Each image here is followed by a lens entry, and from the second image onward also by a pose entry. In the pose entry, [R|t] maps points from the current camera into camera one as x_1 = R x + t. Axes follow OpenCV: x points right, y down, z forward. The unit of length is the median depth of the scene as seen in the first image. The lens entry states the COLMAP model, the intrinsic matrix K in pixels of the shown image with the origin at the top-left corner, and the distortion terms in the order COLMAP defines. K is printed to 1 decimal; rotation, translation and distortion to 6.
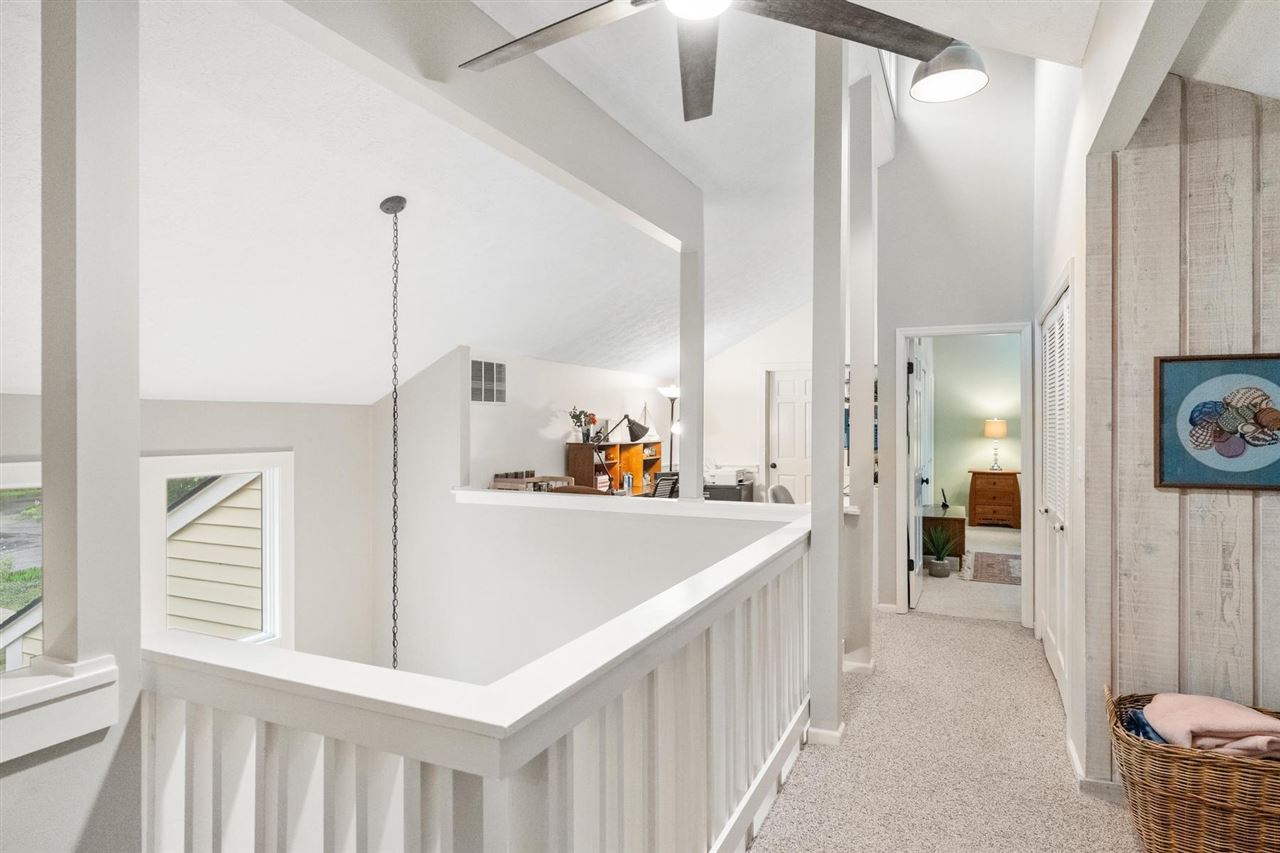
lens RADIAL K [[752.0, 0, 641.0], [0, 752.0, 421.5], [0, 0, 1]] dist [-0.001780, 0.000662]
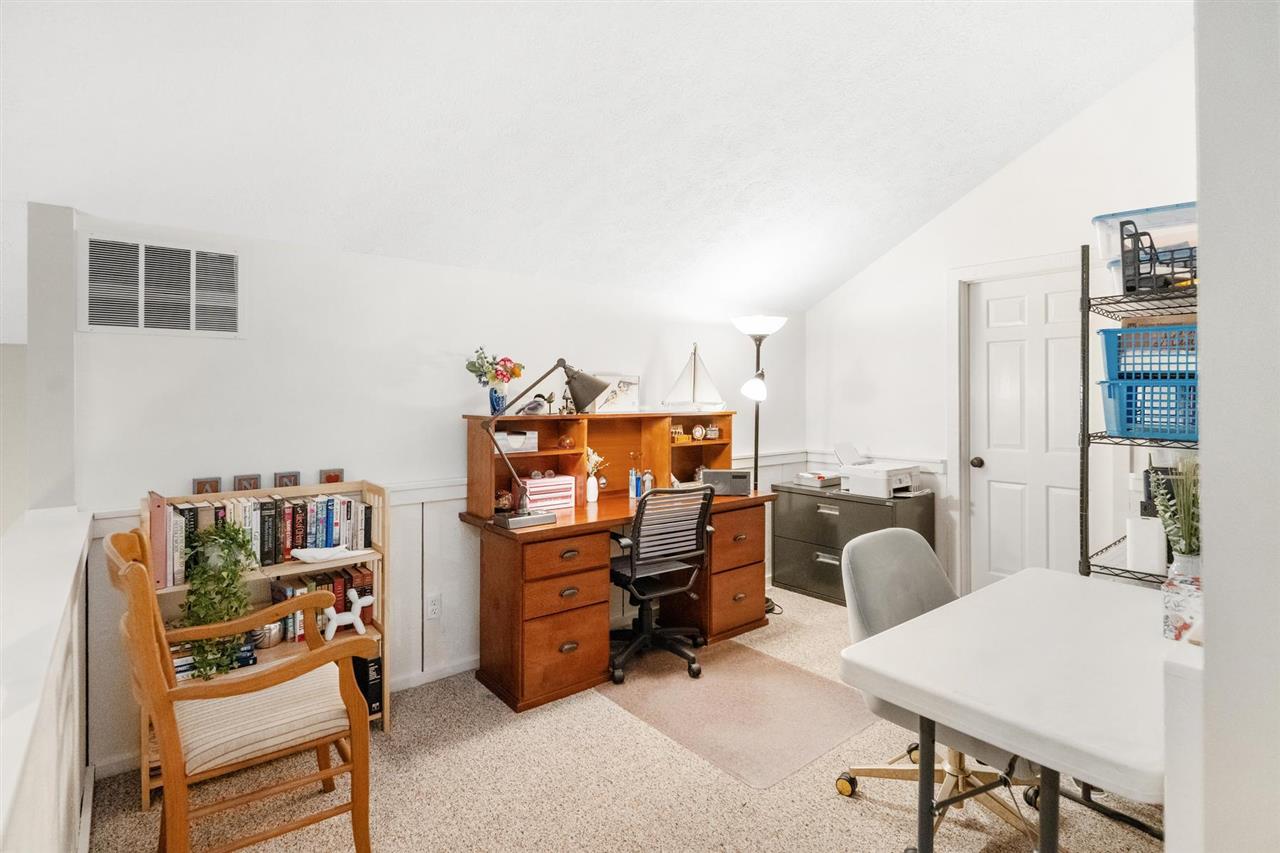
lens RADIAL K [[639.5, 0, 655.9], [0, 639.5, 383.2], [0, 0, 1]] dist [-0.000406, 0.000321]
pose [[0.895429, -0.007023, -0.445150, 0.514463], [0.000883, 0.999902, -0.013999, 0.029164], [0.445204, 0.012142, 0.895347, 1.488544]]
